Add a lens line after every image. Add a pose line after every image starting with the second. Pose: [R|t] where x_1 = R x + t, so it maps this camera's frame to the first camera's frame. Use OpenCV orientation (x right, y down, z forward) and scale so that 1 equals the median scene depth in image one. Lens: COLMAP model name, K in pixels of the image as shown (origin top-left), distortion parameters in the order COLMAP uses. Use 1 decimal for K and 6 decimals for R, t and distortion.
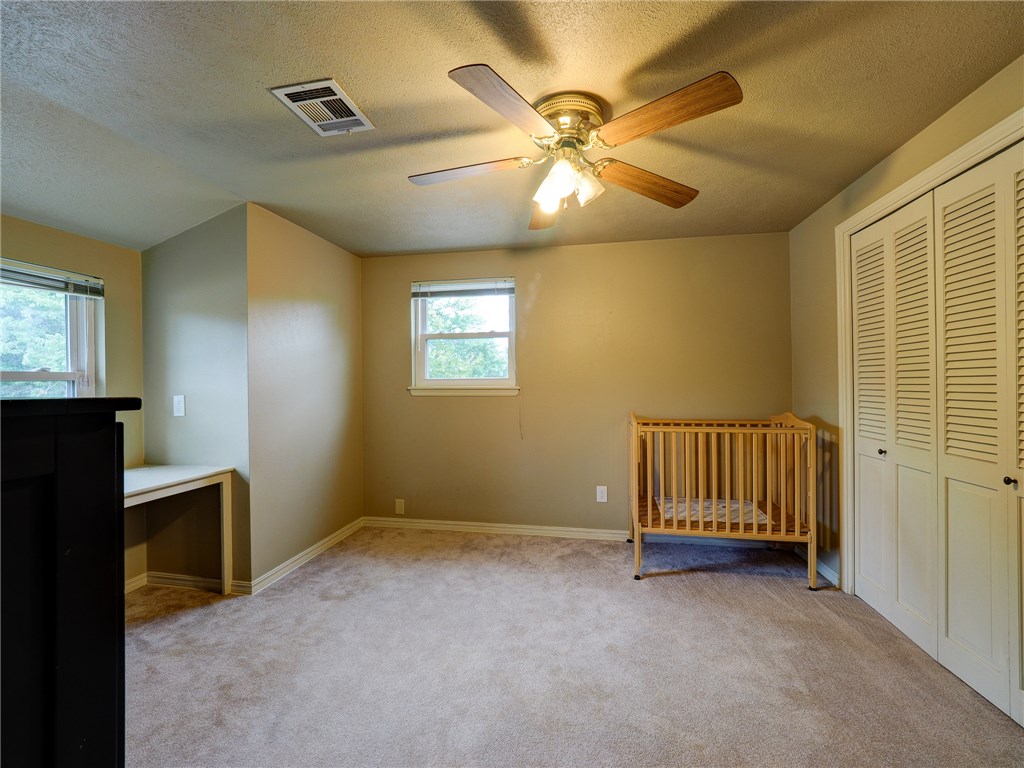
lens RADIAL K [[425.7, 0, 508.9], [0, 425.7, 385.0], [0, 0, 1]] dist [0.002510, -0.001224]
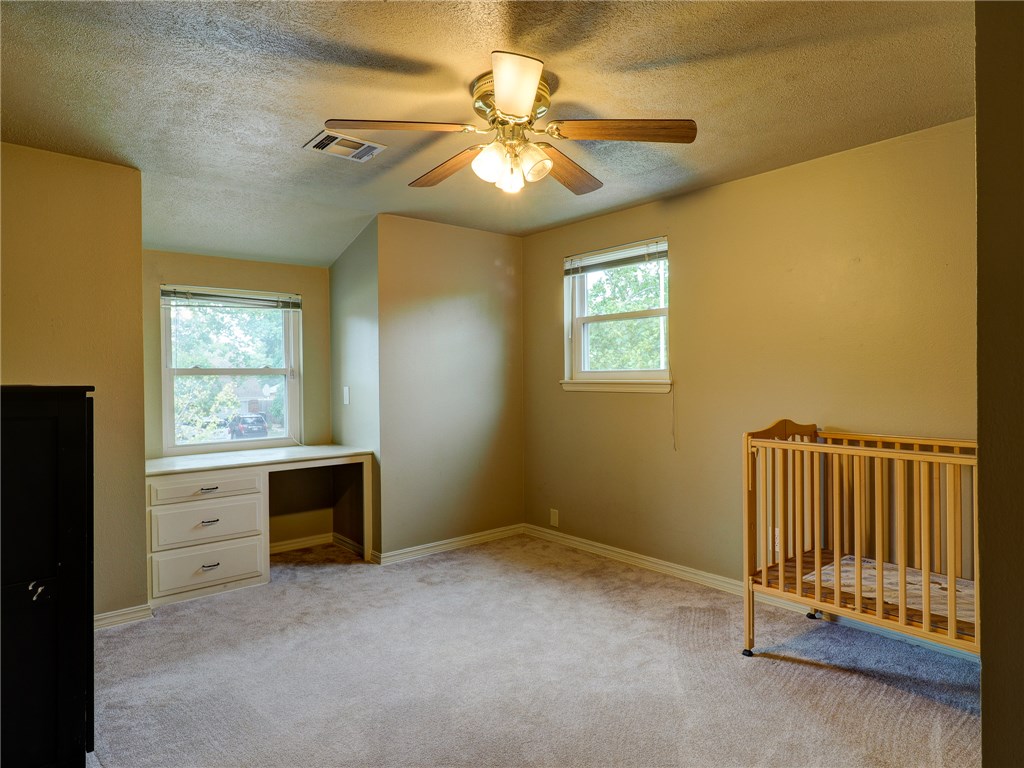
lens RADIAL K [[603.3, 0, 515.7], [0, 603.3, 384.6], [0, 0, 1]] dist [0.018796, -0.005286]
pose [[0.783333, 0.009024, -0.621537, 0.575116], [-0.000530, 0.999904, 0.013849, -0.004543], [0.621602, -0.010518, 0.783263, -0.017986]]
